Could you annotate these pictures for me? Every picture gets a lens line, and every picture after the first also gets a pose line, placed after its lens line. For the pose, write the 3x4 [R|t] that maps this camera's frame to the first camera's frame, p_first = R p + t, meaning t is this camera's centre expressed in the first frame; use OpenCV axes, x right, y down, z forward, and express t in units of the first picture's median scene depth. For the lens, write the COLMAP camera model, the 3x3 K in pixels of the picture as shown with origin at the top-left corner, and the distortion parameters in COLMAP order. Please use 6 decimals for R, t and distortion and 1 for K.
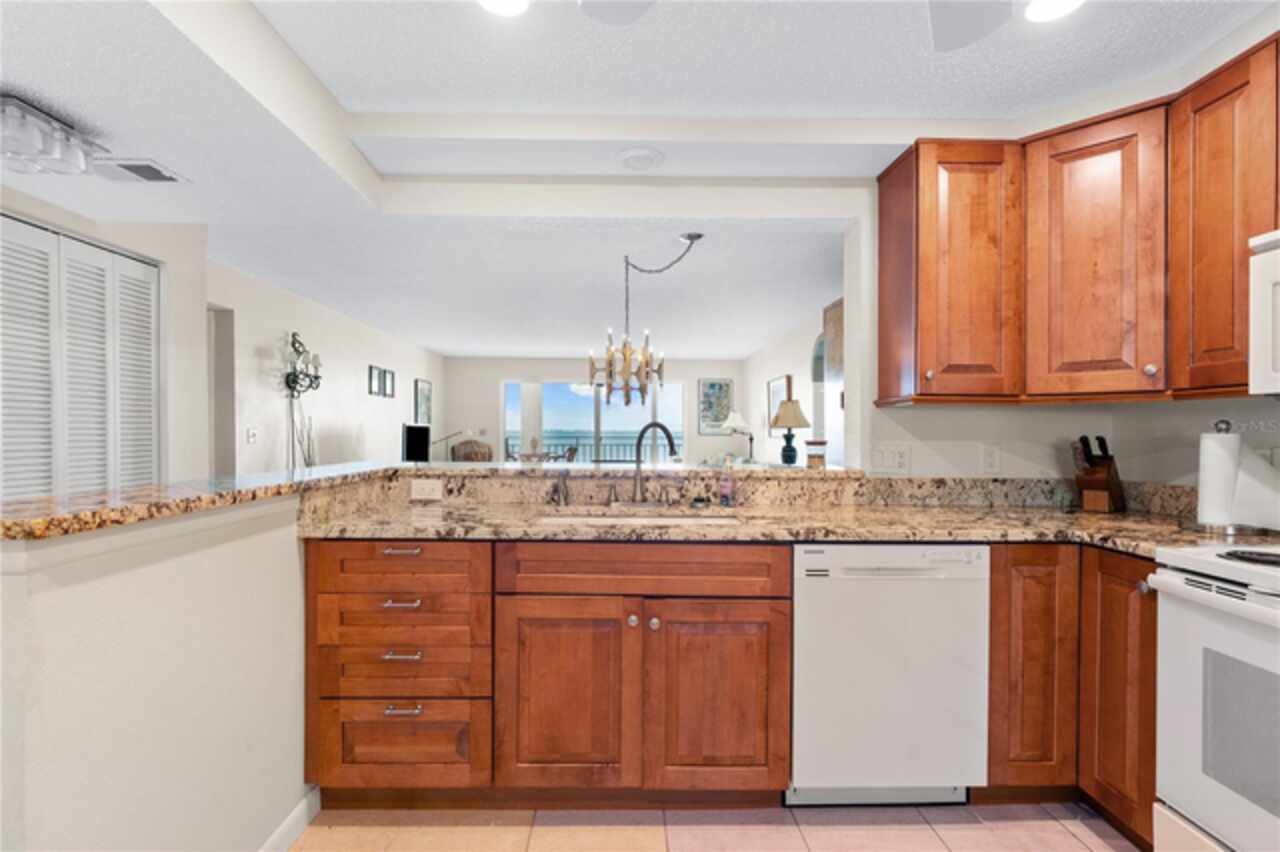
lens RADIAL K [[603.2, 0, 640.0], [0, 603.2, 426.0], [0, 0, 1]] dist [-0.000063, -0.000022]
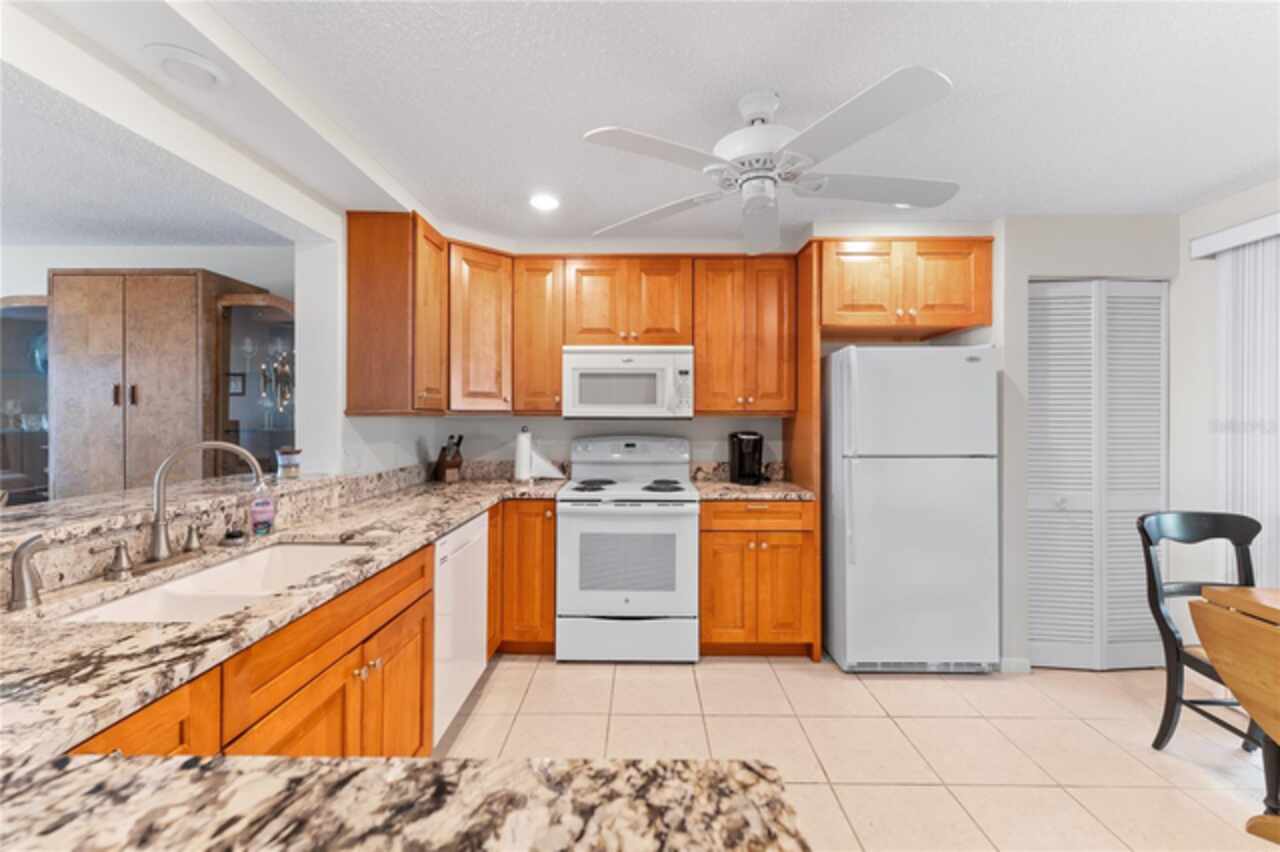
lens RADIAL K [[511.2, 0, 637.6], [0, 511.2, 418.3], [0, 0, 1]] dist [0.000285, 0.000033]
pose [[0.036657, -0.010411, 0.999274, -0.547215], [-0.012551, 0.999862, 0.010877, -0.045426], [-0.999249, -0.012940, 0.036521, 0.428979]]
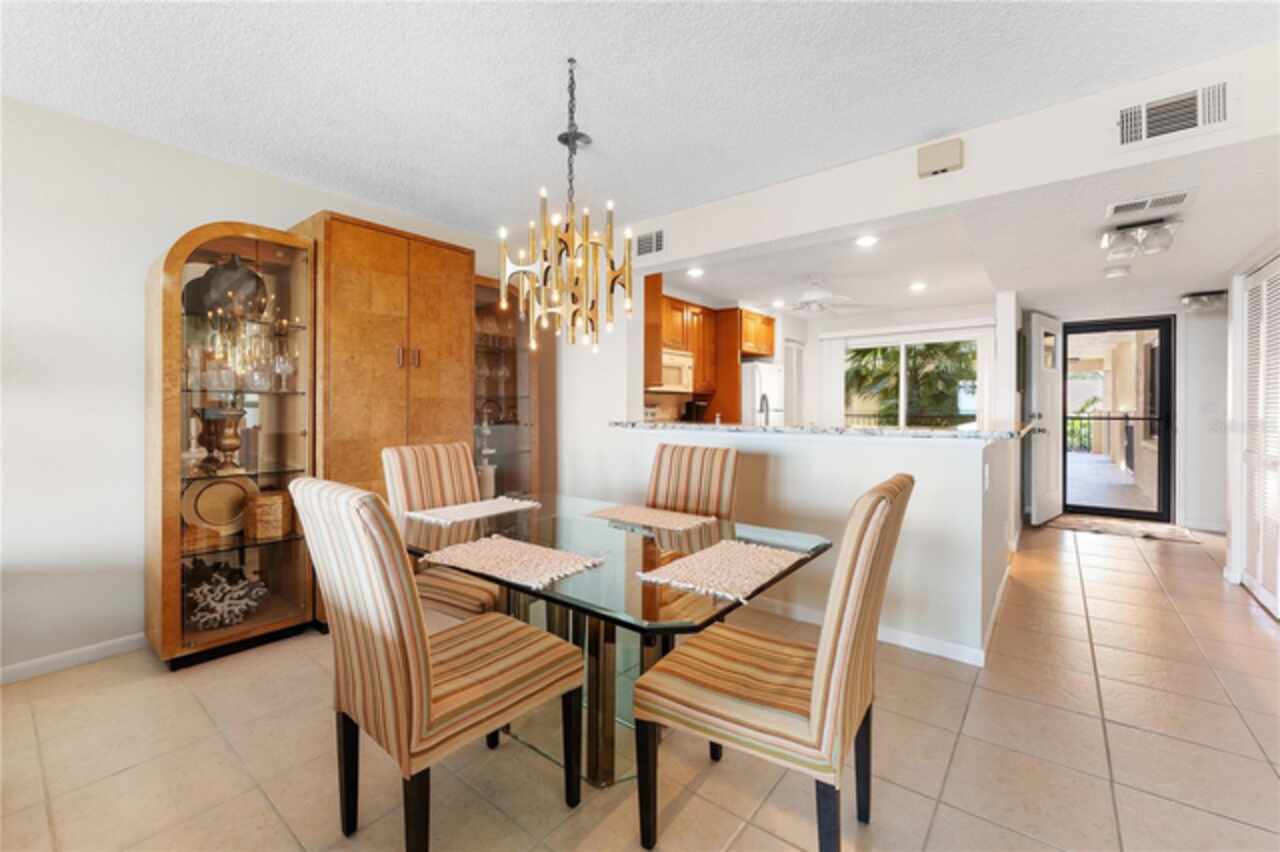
lens RADIAL K [[519.5, 0, 639.6], [0, 519.5, 405.4], [0, 0, 1]] dist [-0.007656, -0.000006]
pose [[-0.764480, -0.004845, 0.644629, -0.598254], [-0.012637, 0.999892, -0.007471, 0.040143], [-0.644523, -0.013858, -0.764459, 2.206092]]
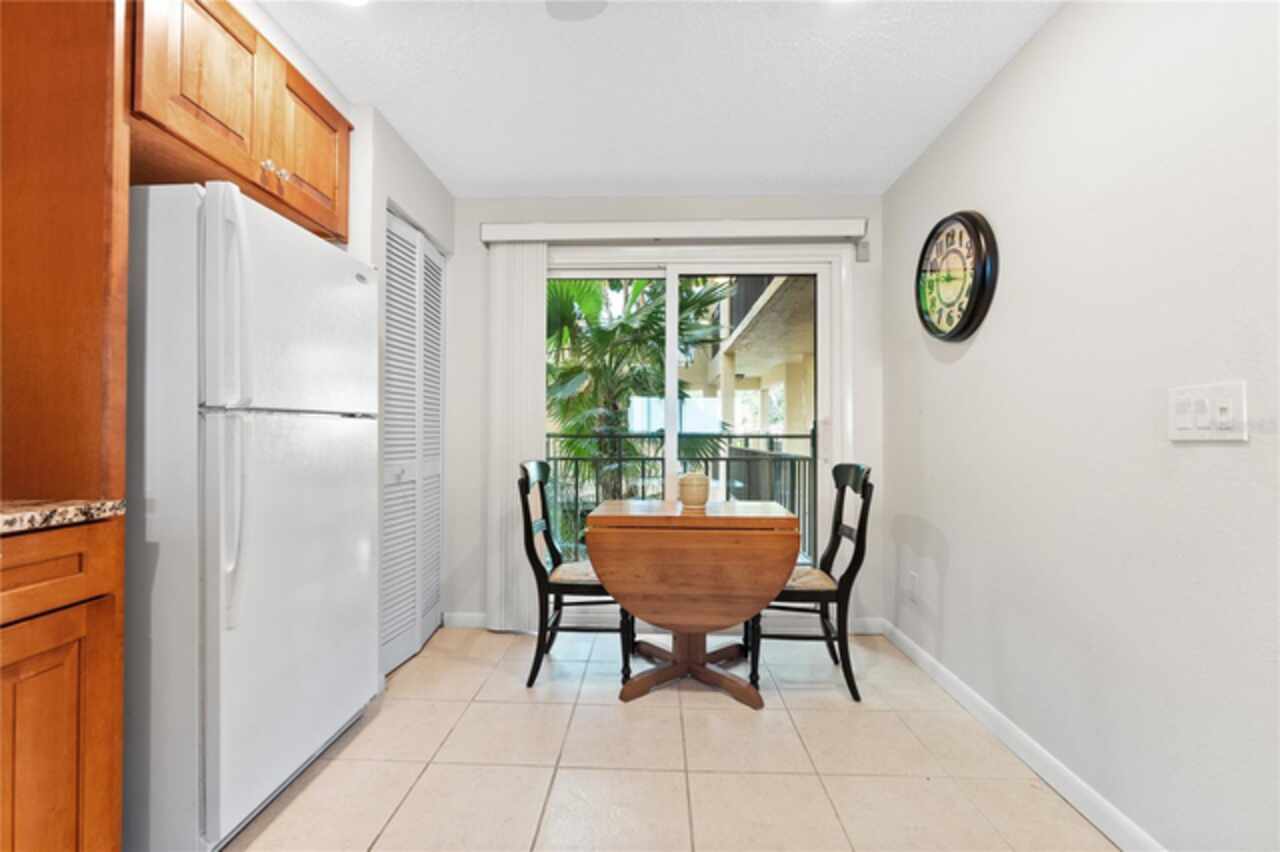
lens RADIAL K [[560.0, 0, 640.0], [0, 560.0, 426.0], [0, 0, 1]] dist [-0.001069, -0.000083]
pose [[-0.998469, -0.009627, 0.054477, 0.081695], [-0.010792, 0.999718, -0.021140, 0.063736], [-0.054258, -0.021696, -0.998291, 0.569744]]
